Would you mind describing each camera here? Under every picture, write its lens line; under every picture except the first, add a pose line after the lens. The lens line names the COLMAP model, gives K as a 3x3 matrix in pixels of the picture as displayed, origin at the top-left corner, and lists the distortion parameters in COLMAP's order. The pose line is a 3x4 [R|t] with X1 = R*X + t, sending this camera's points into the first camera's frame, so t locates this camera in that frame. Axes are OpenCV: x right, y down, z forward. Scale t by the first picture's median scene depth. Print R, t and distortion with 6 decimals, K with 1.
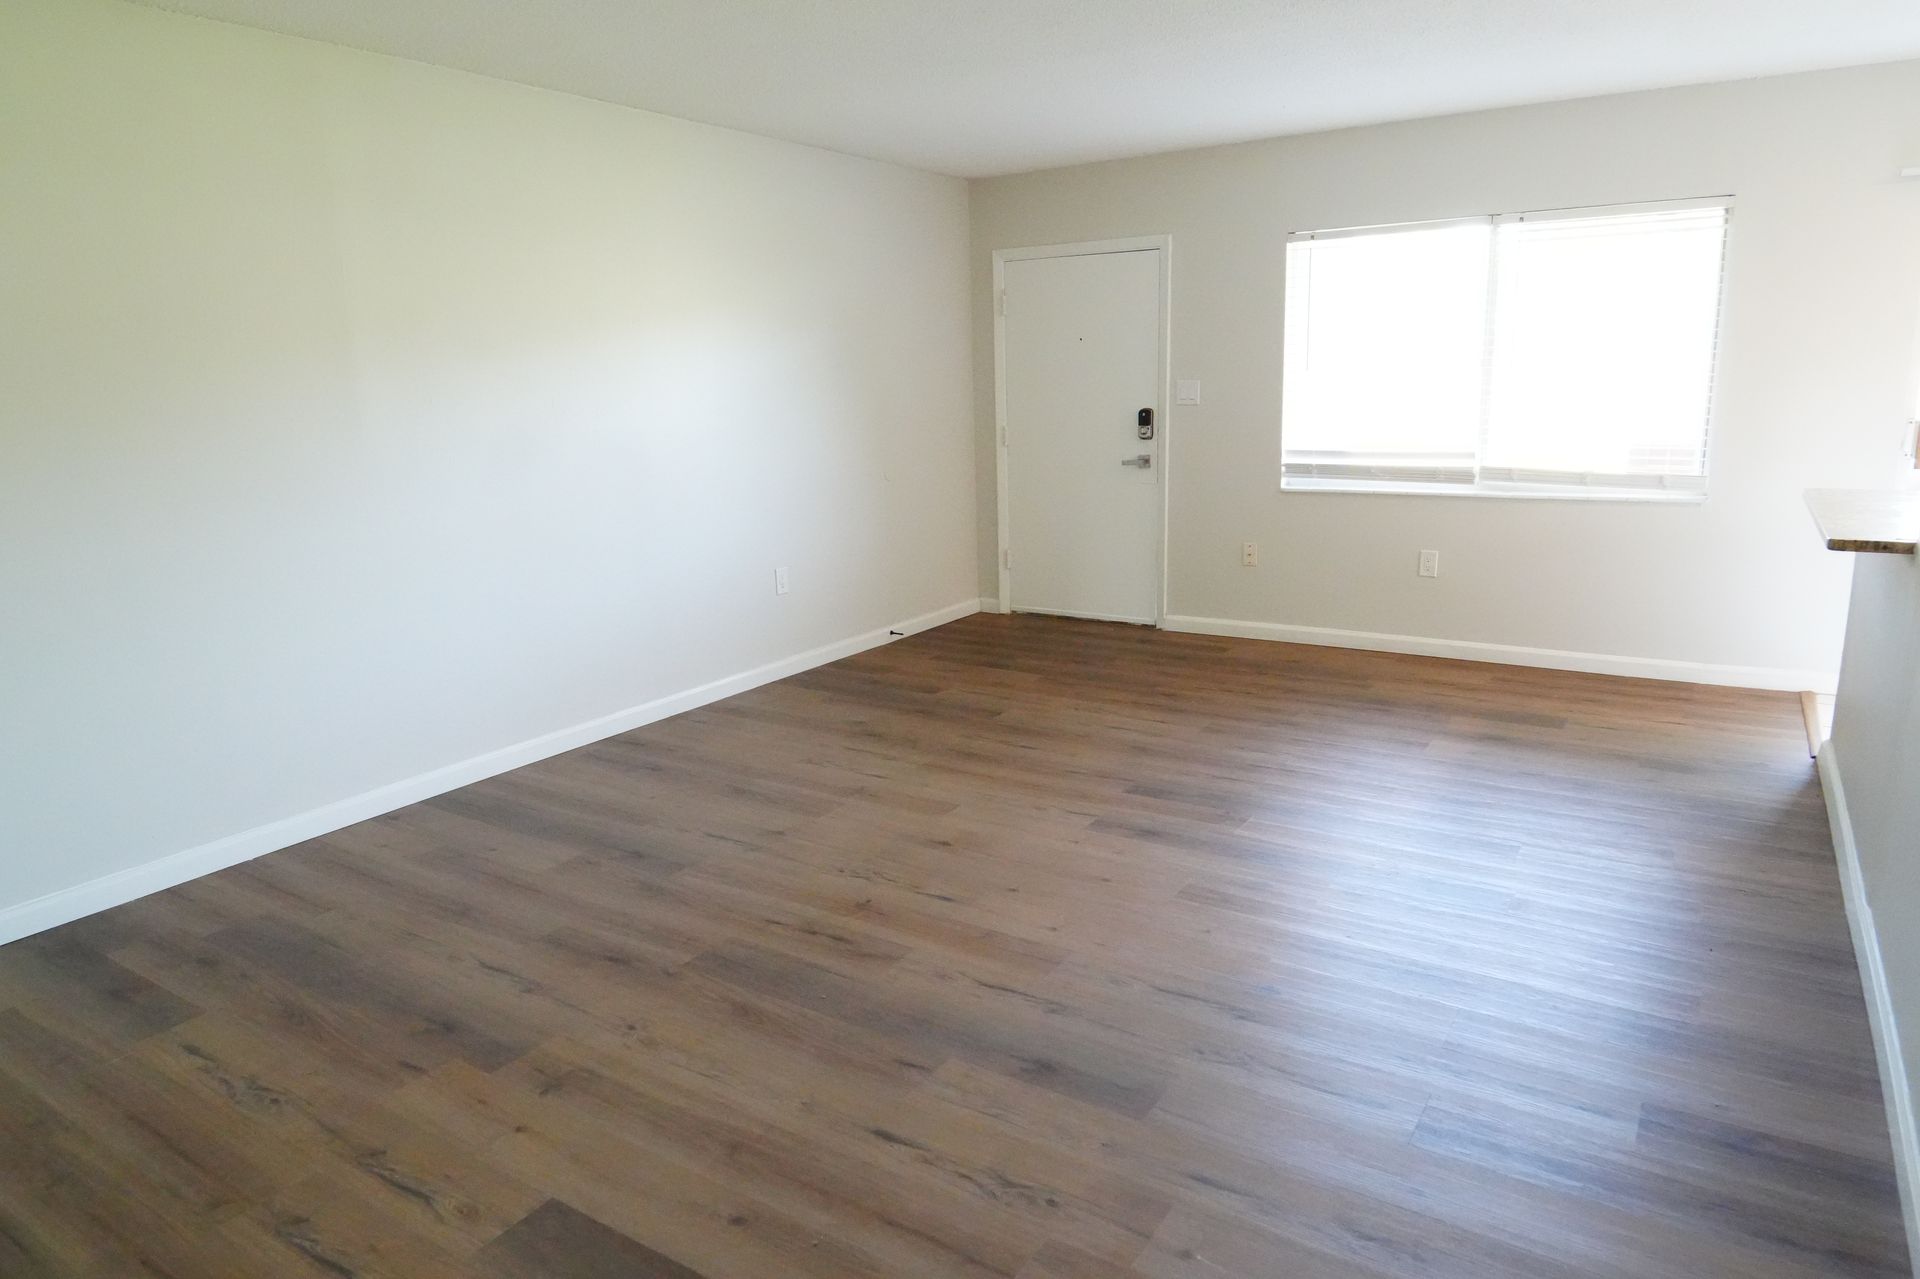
lens RADIAL K [[1181.5, 0, 961.8], [0, 1181.5, 634.4], [0, 0, 1]] dist [-0.036303, 0.020918]
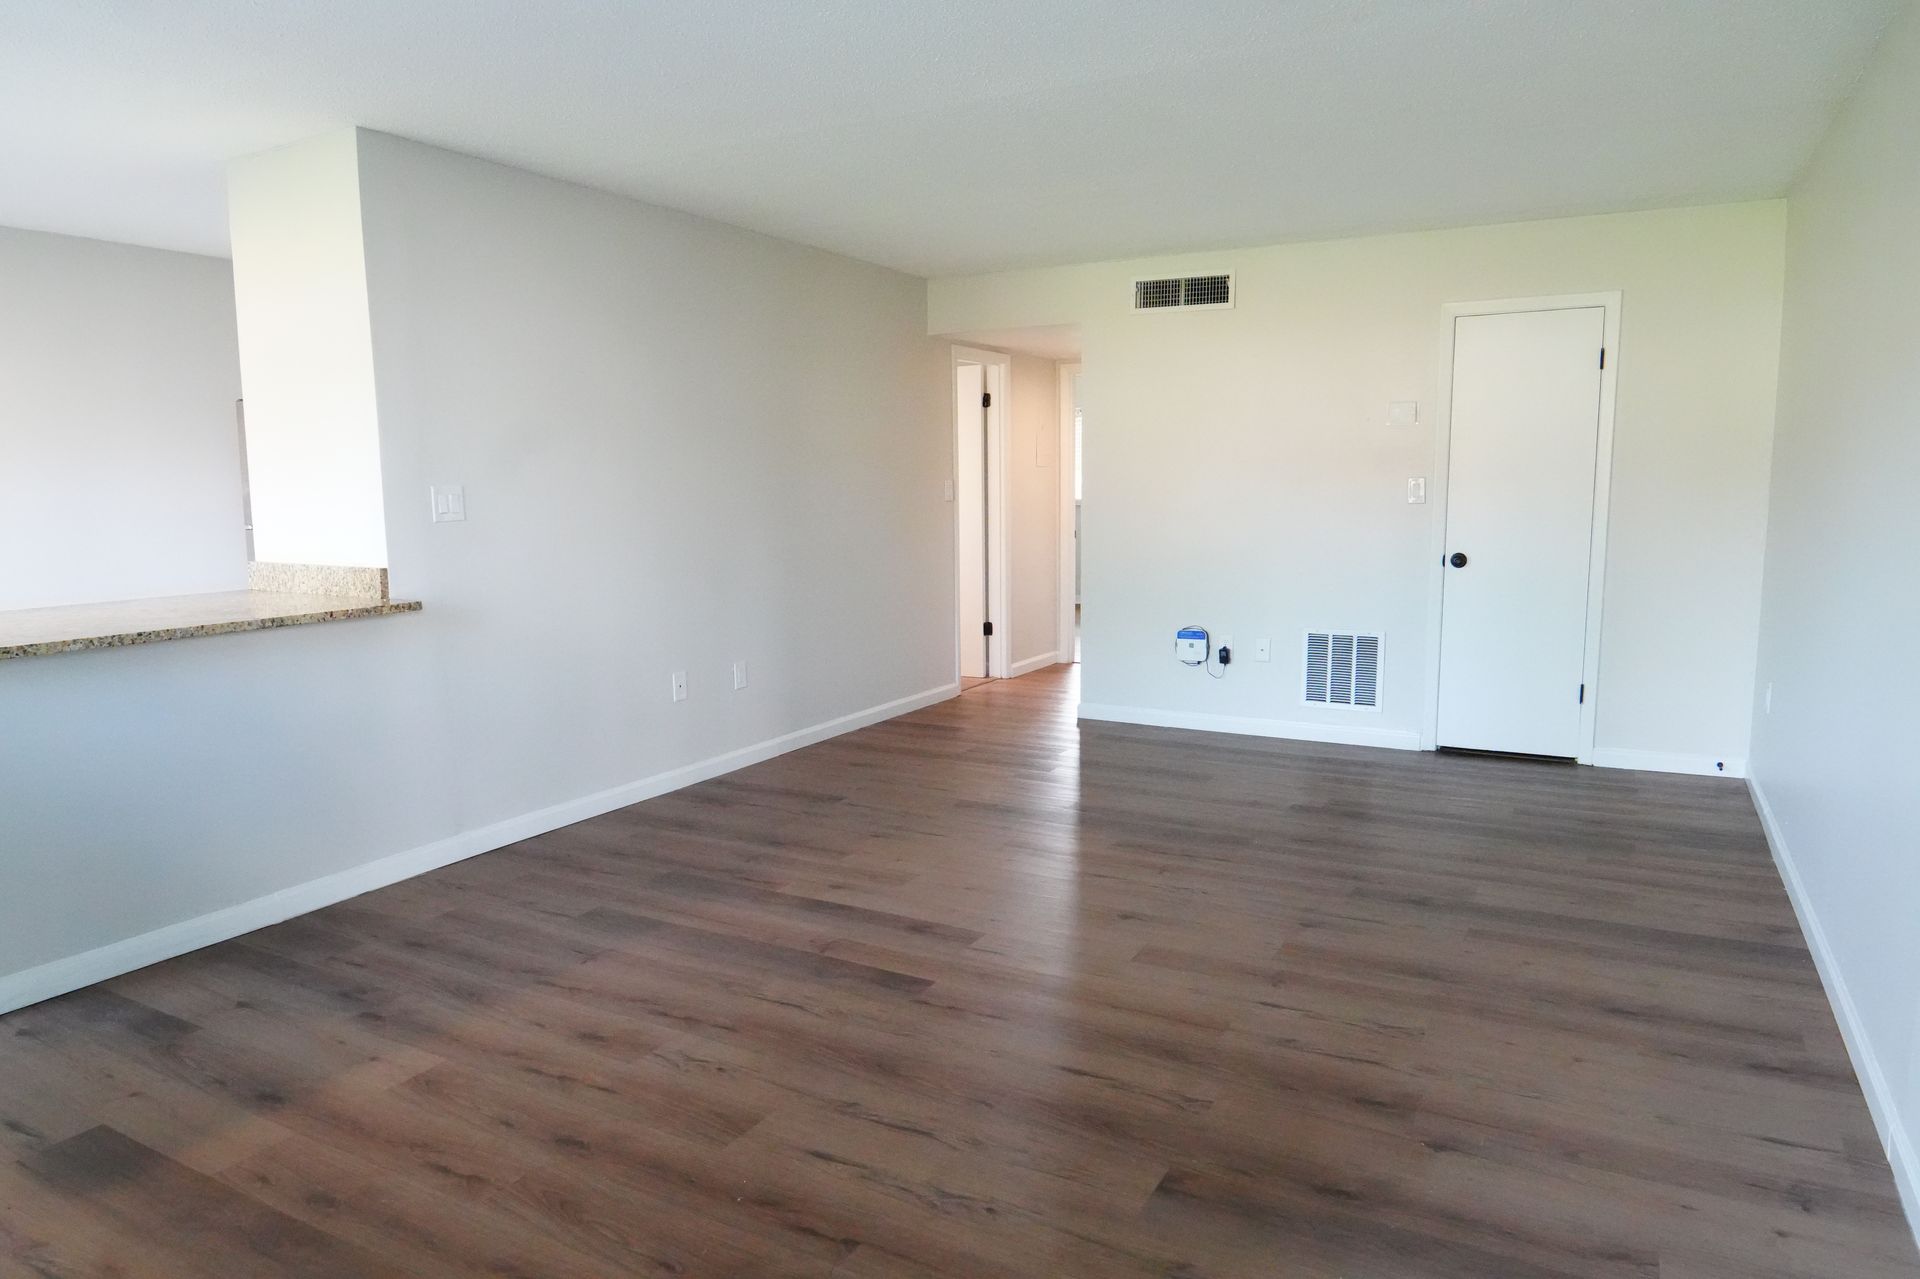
lens RADIAL K [[1181.5, 0, 961.8], [0, 1181.5, 634.4], [0, 0, 1]] dist [-0.036303, 0.020918]
pose [[-0.997152, 0.046217, -0.059593, 0.144868], [0.023498, 0.941275, 0.336823, -0.325870], [0.071660, 0.334464, -0.939680, 1.555009]]
